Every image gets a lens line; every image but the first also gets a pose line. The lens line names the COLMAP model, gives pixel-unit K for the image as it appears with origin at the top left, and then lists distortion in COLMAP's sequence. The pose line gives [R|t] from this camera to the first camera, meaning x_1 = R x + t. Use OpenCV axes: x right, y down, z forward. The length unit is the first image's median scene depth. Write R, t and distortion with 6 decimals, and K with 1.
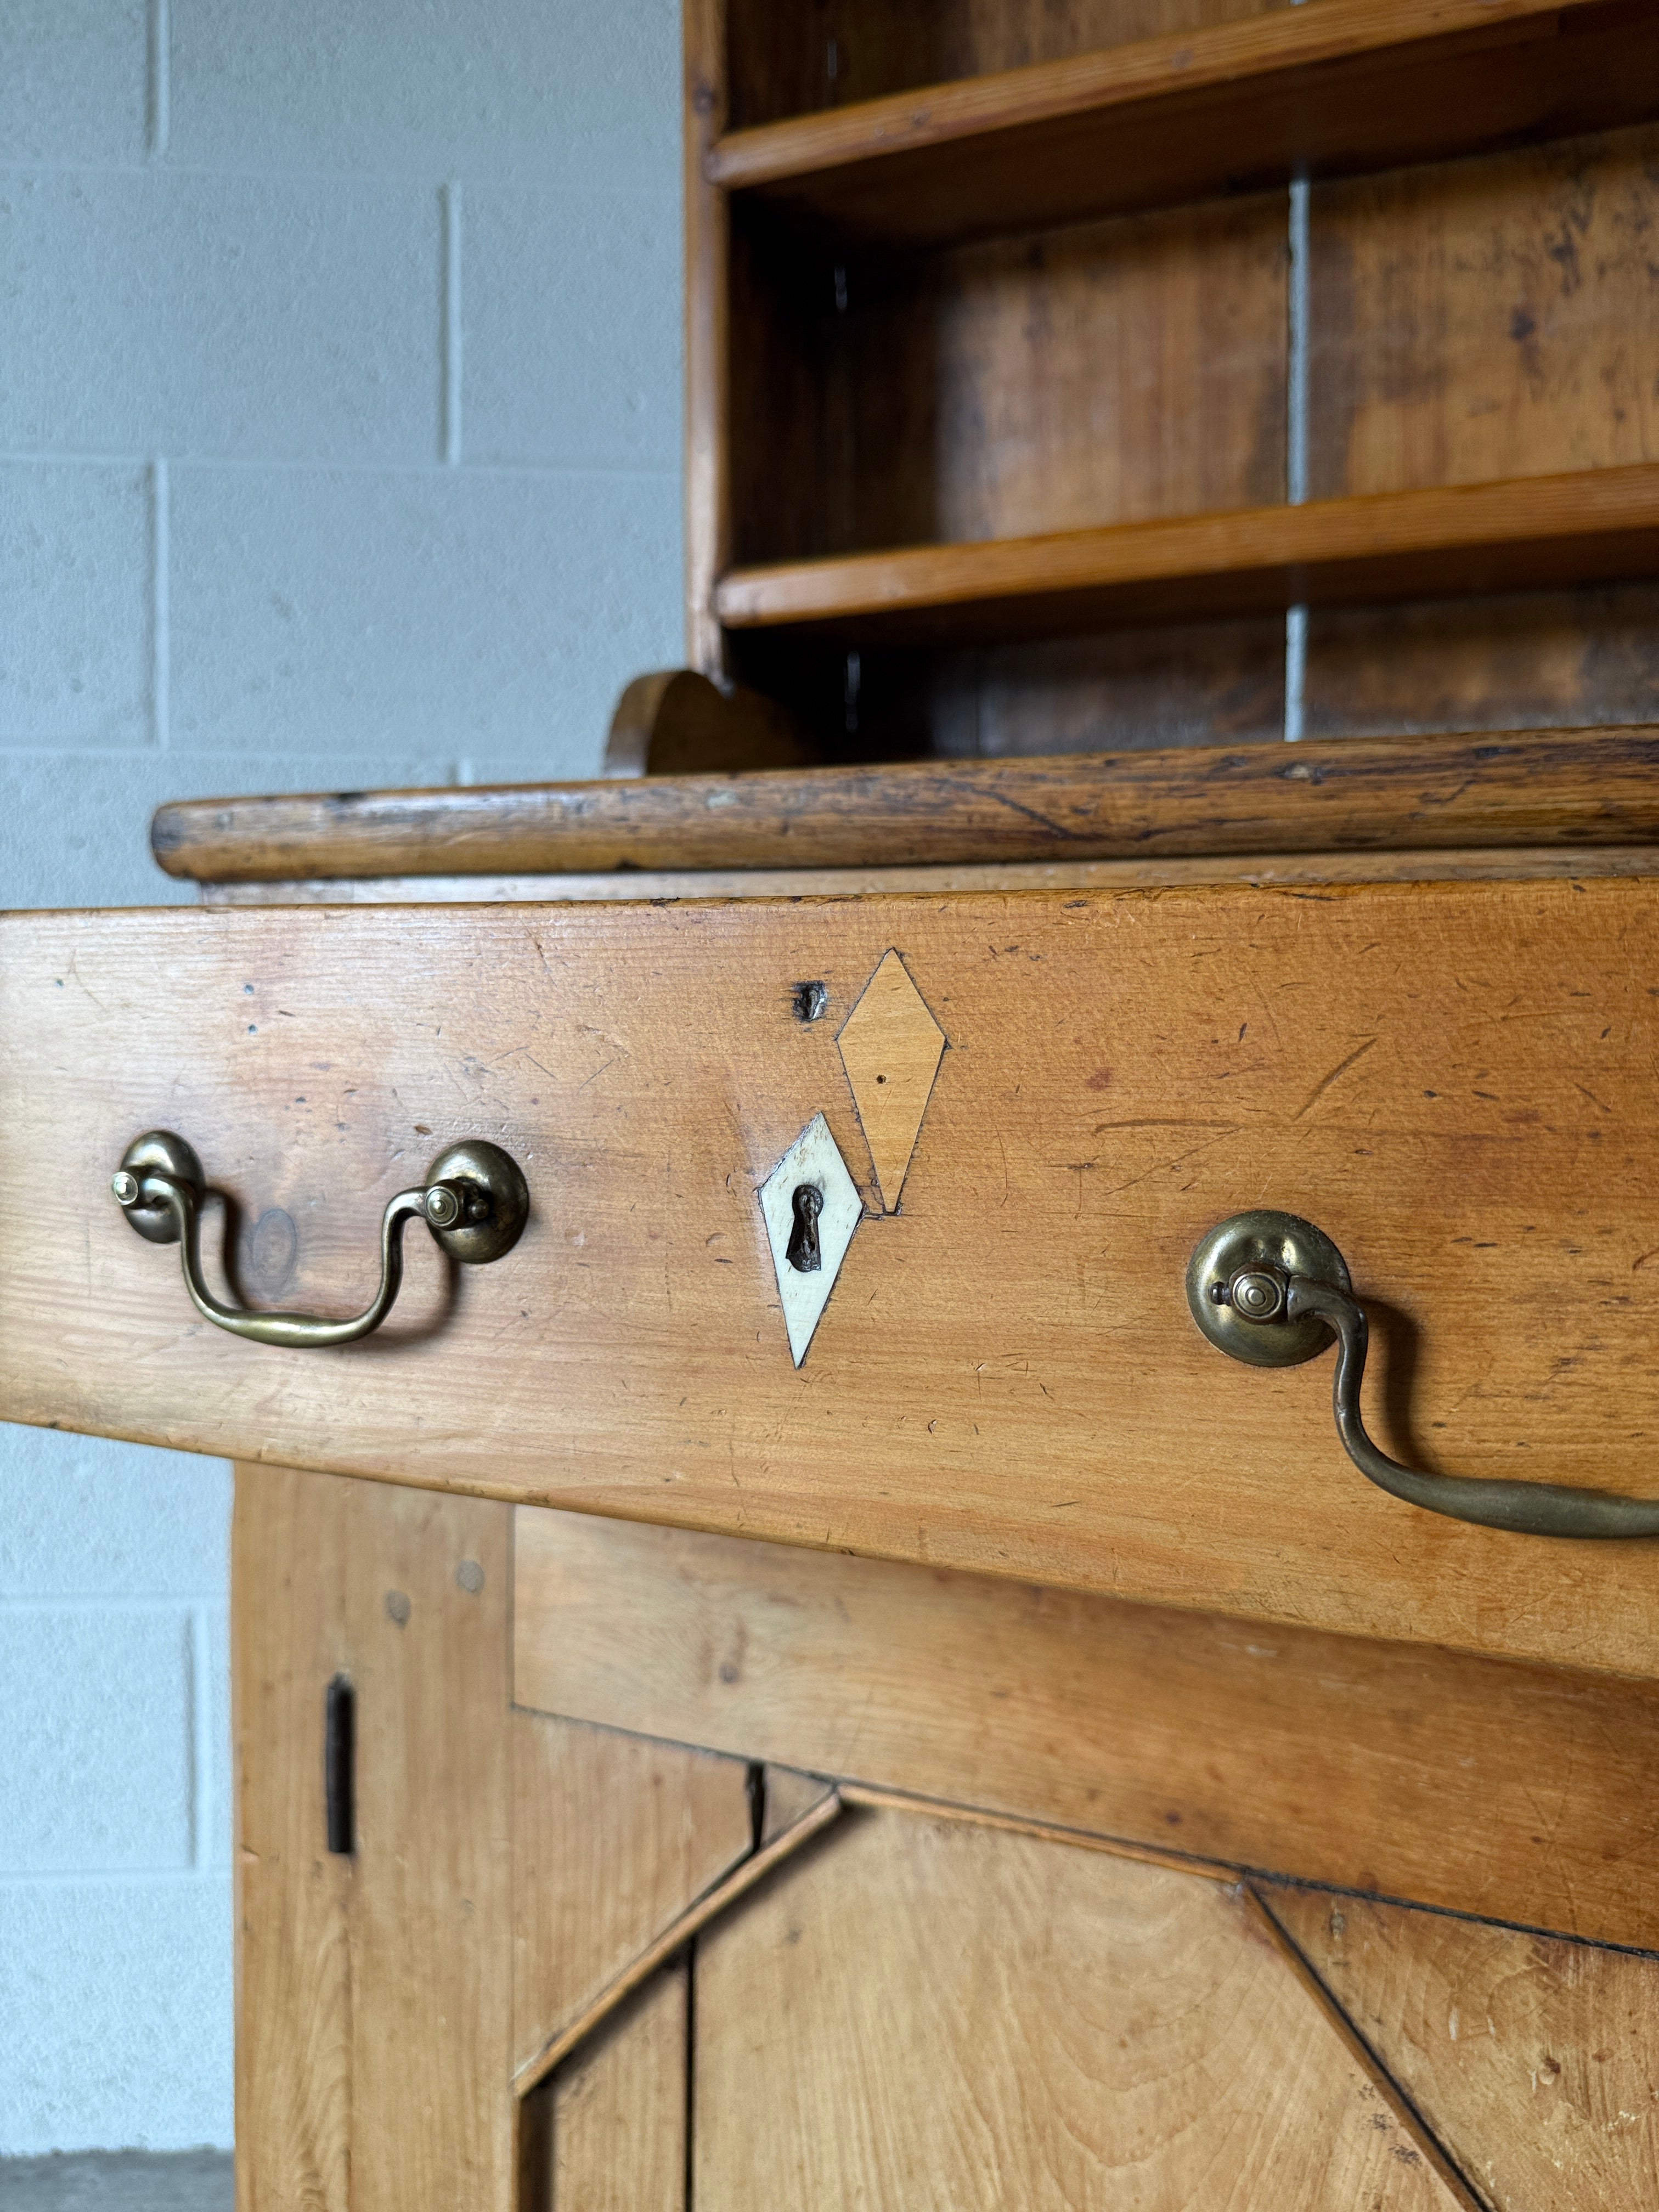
lens RADIAL K [[1647.2, 0, 820.9], [0, 1647.2, 1093.4], [0, 0, 1]] dist [-0.029153, 0.001077]
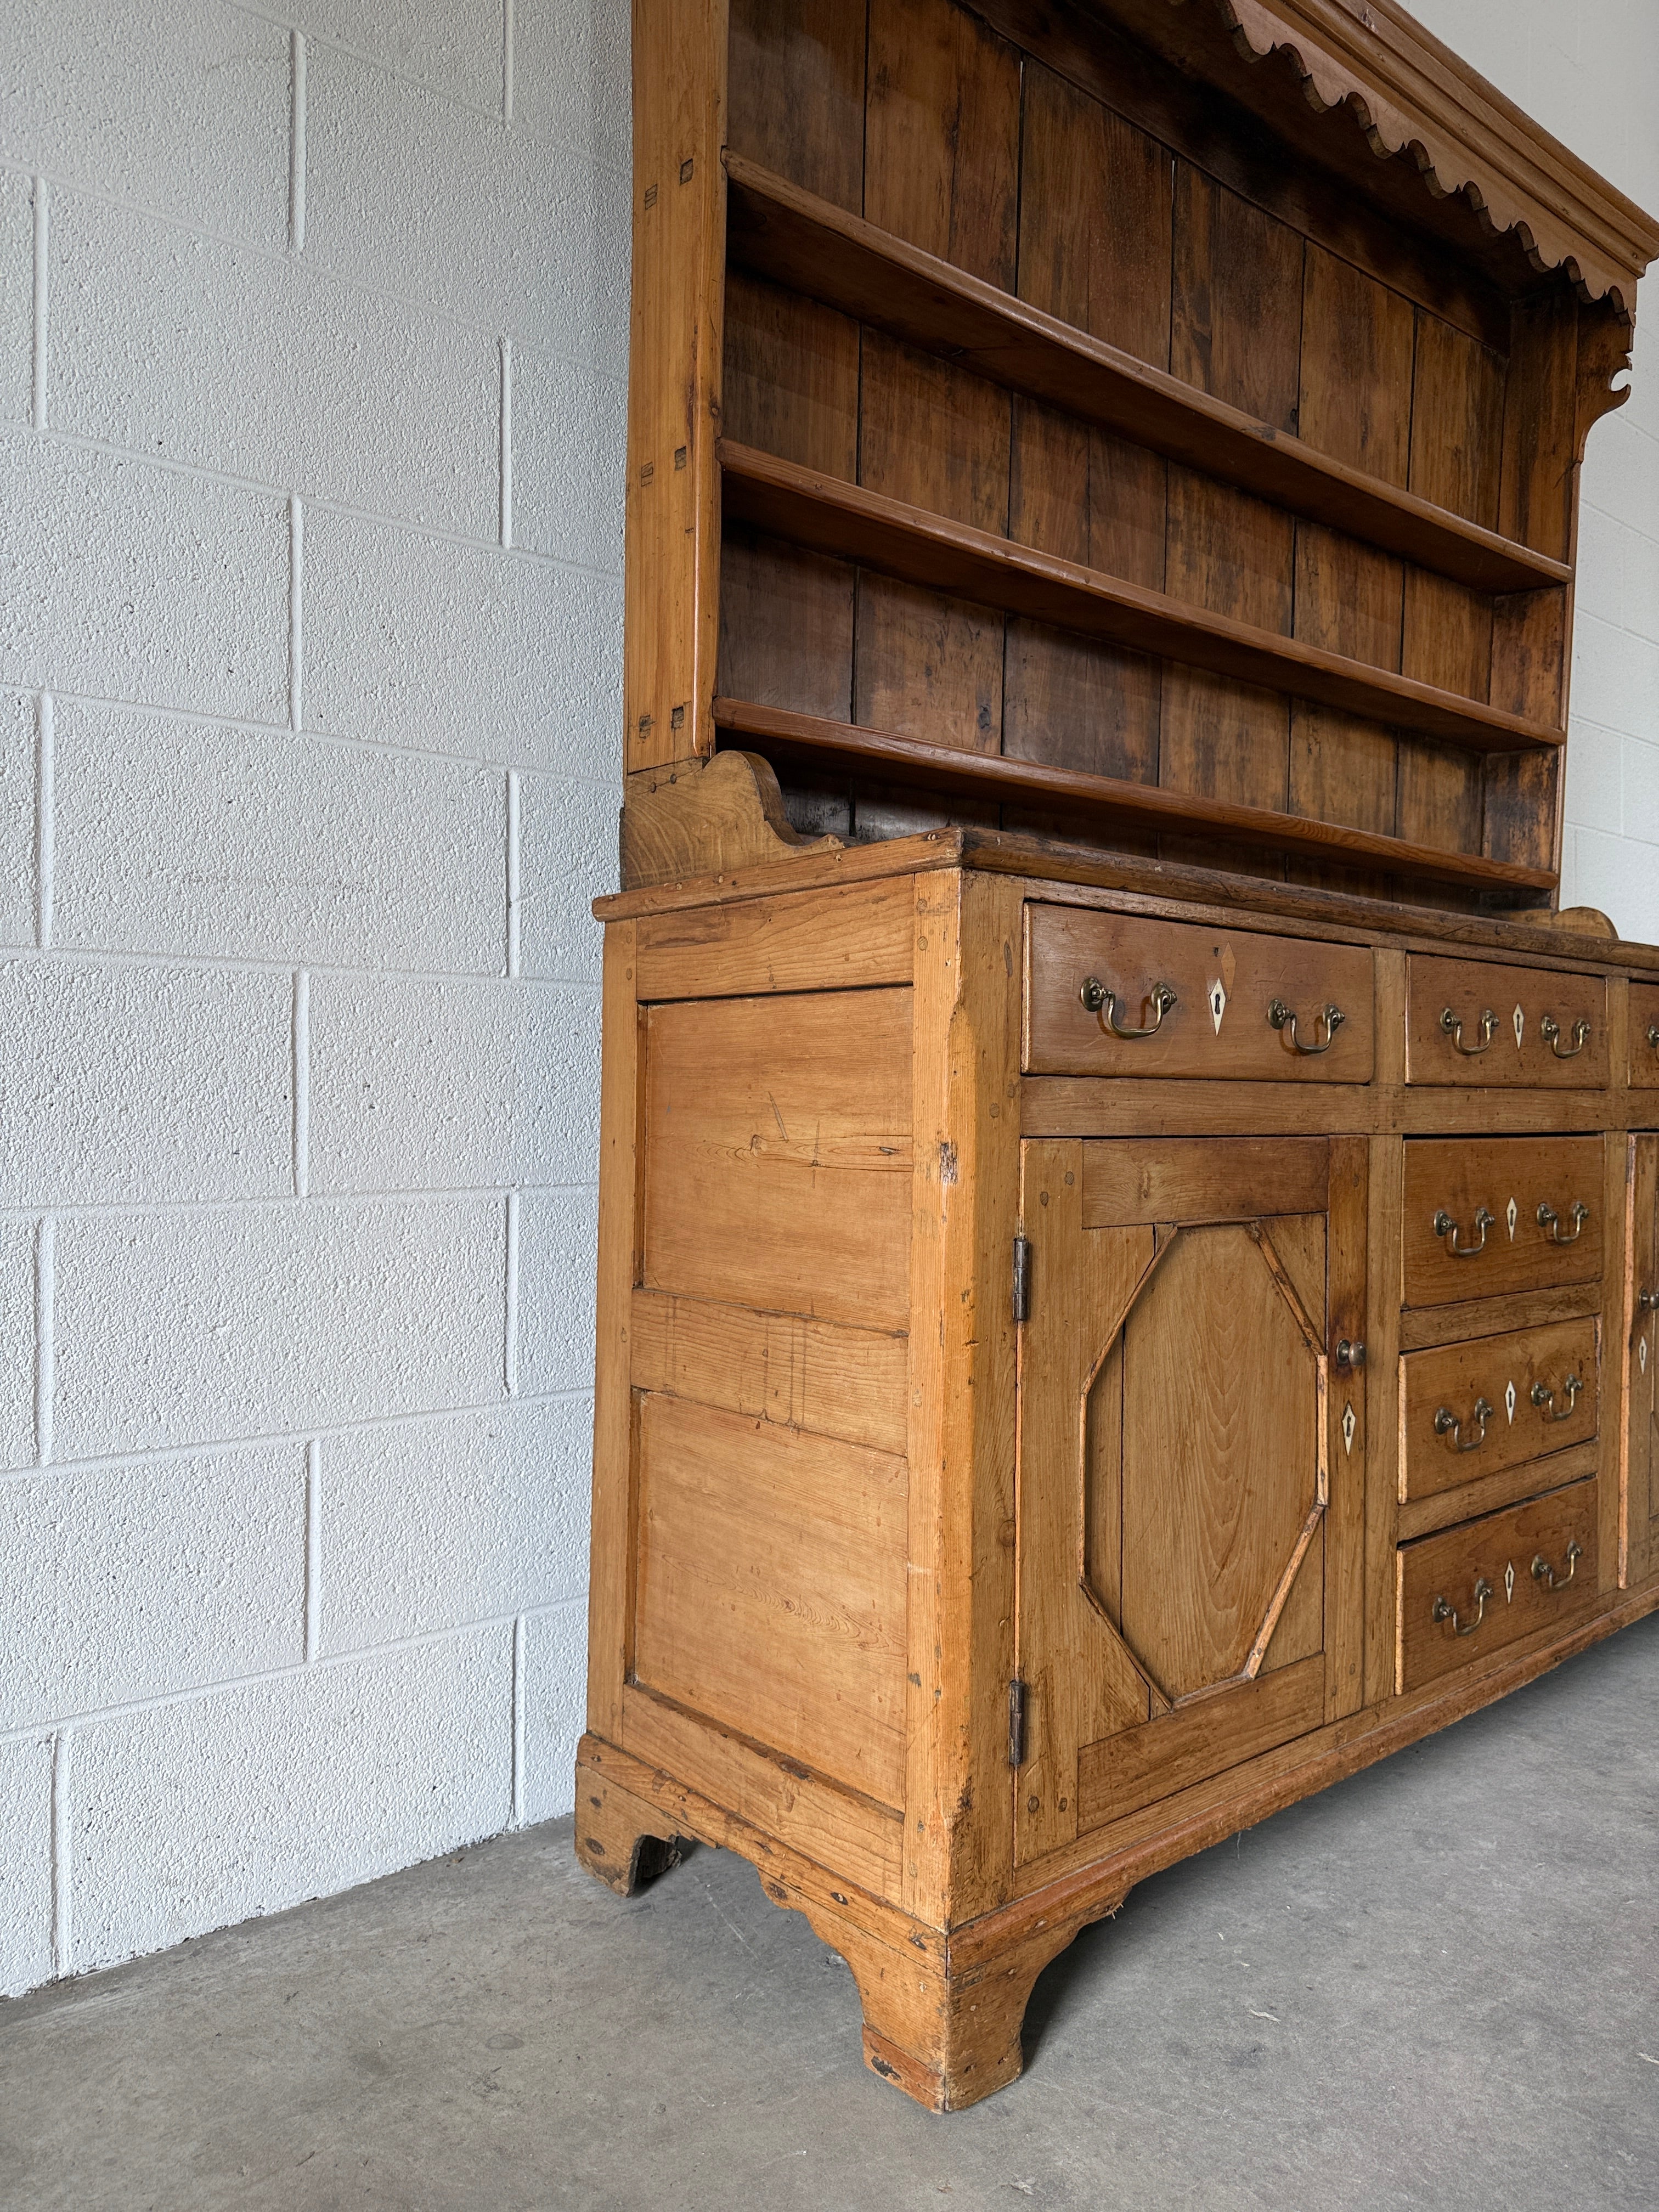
lens RADIAL K [[1567.6, 0, 837.4], [0, 1567.6, 1091.1], [0, 0, 1]] dist [0.077390, -0.109617]
pose [[0.412162, -0.008507, 0.911071, -2.351504], [0.035432, 0.999350, -0.006698, 0.169791], [-0.910421, 0.035041, 0.412196, 0.358199]]
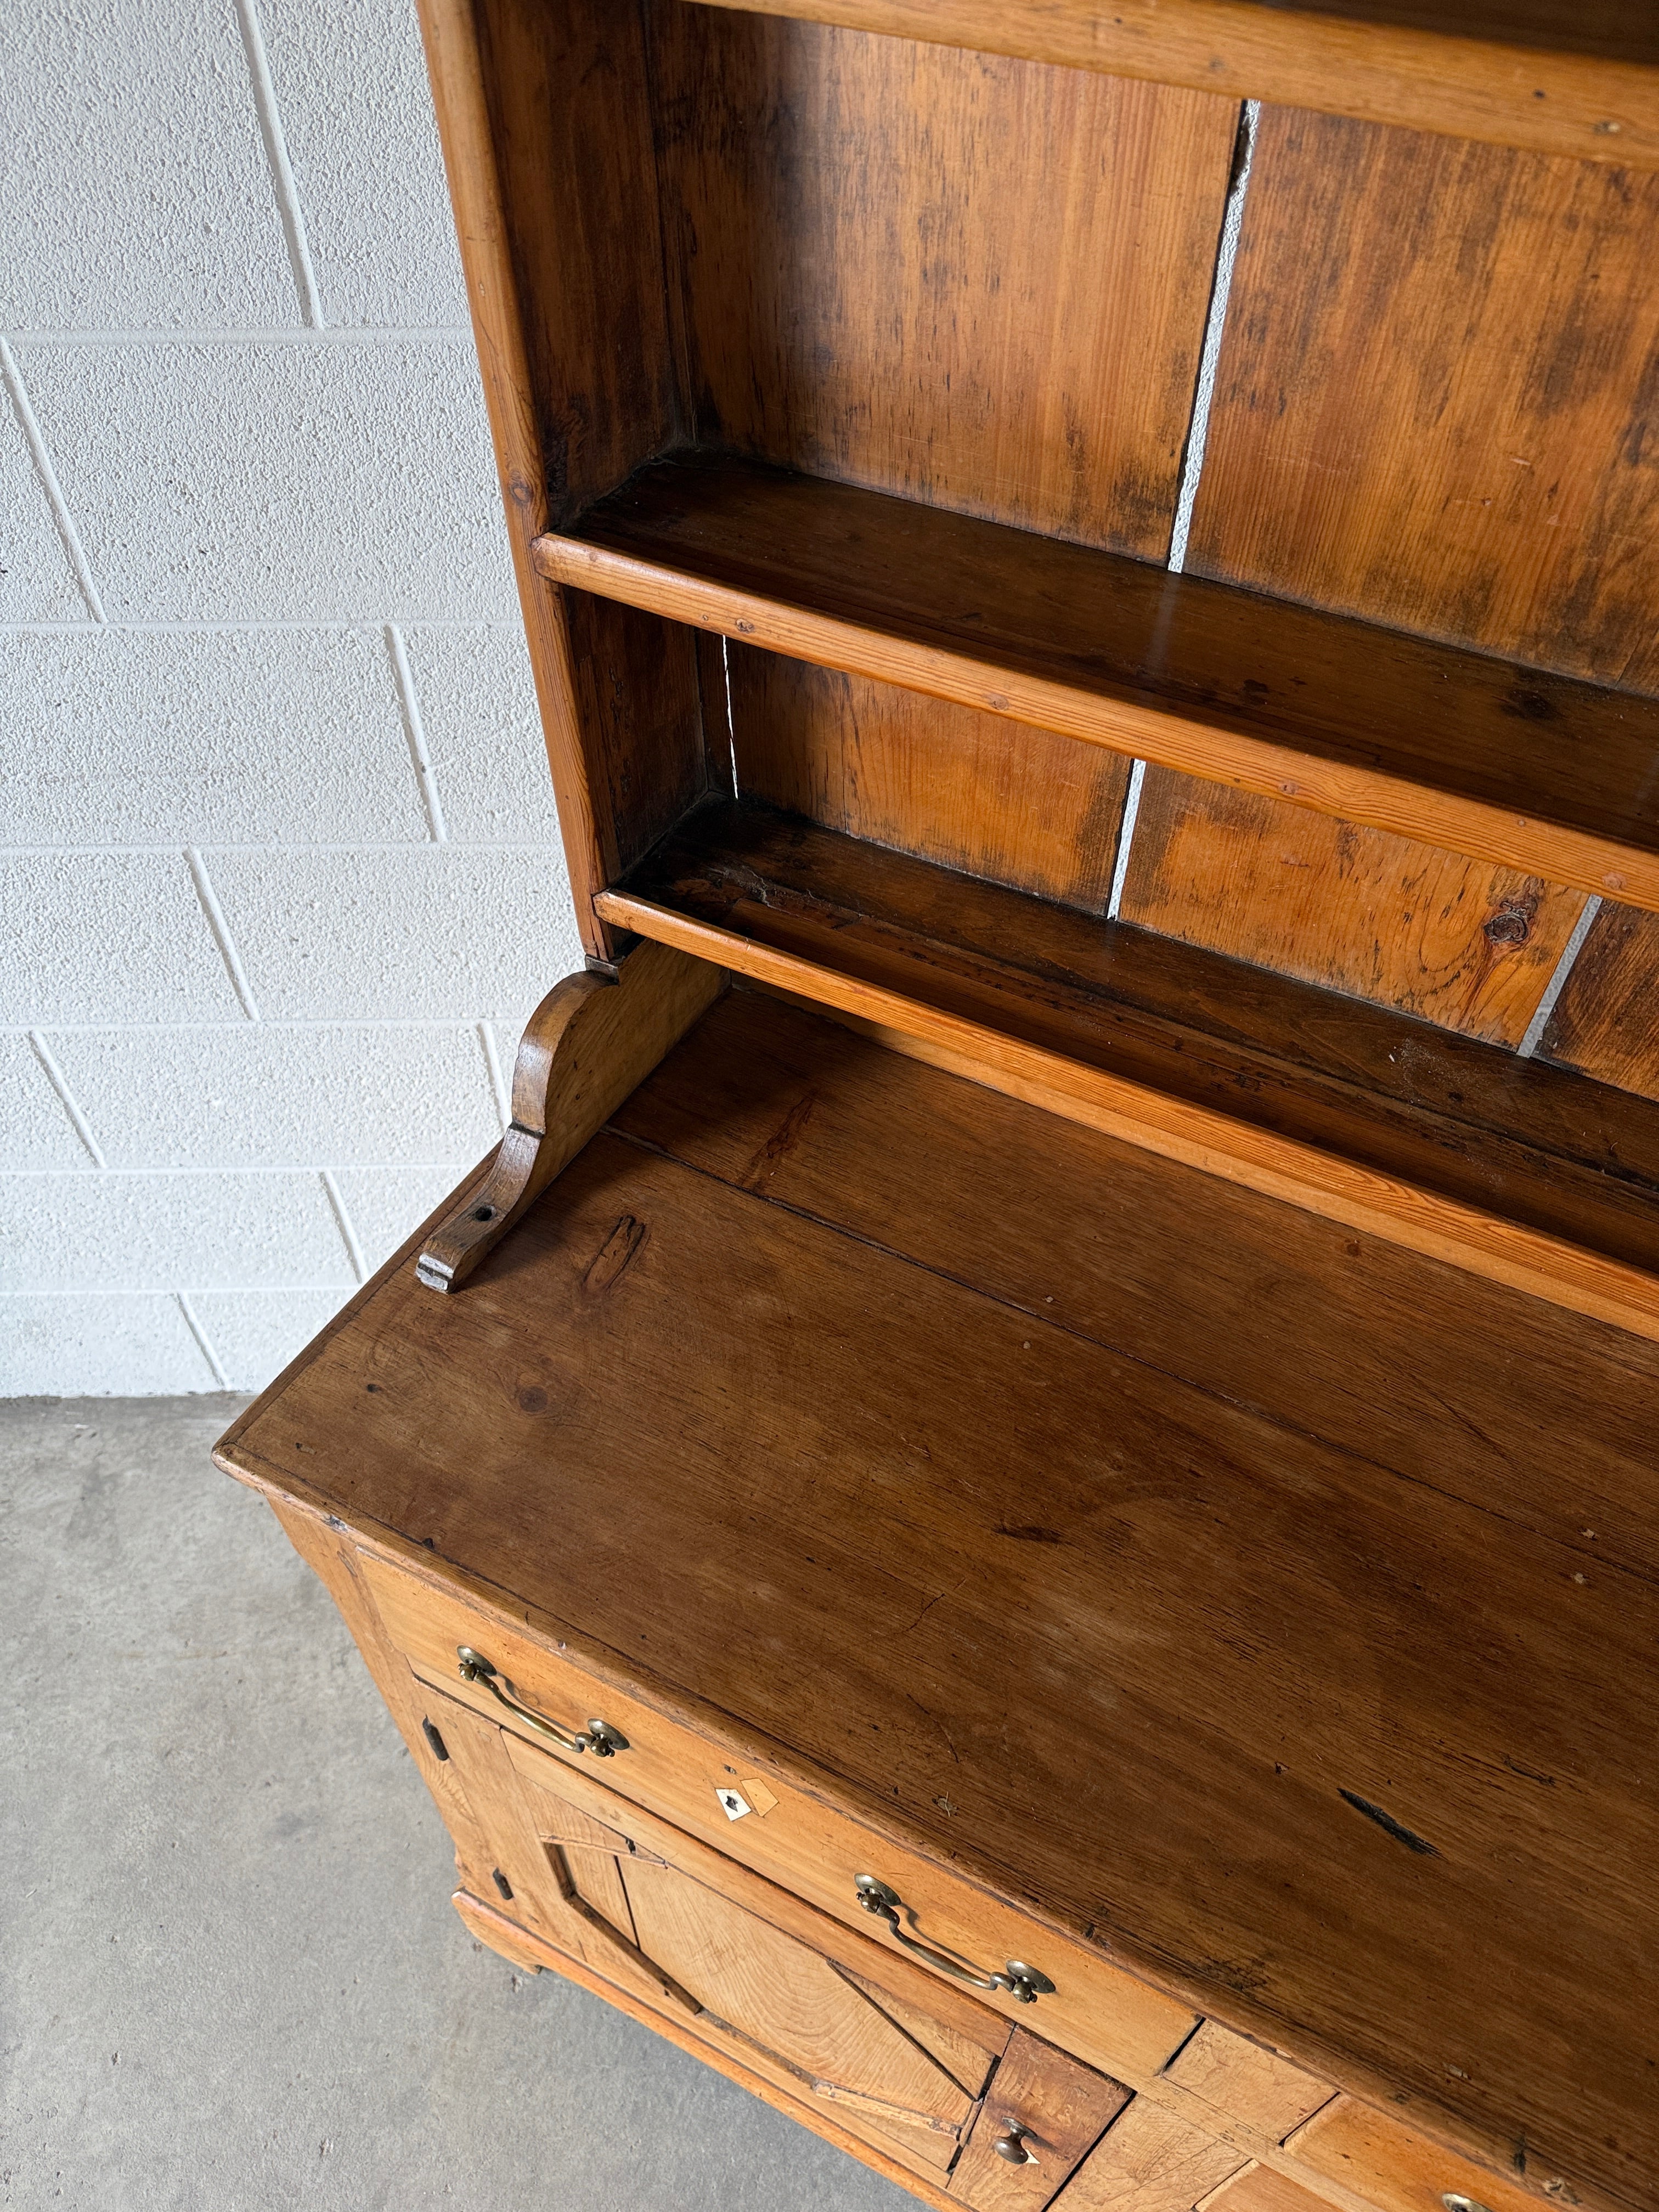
lens RADIAL K [[1565.2, 0, 829.7], [0, 1565.2, 1112.0], [0, 0, 1]] dist [0.079130, -0.132190]
pose [[0.998206, 0.045814, -0.038552, 0.230118], [-0.004649, 0.701218, 0.712932, -1.535274], [0.059695, -0.711474, 0.700173, 0.233983]]
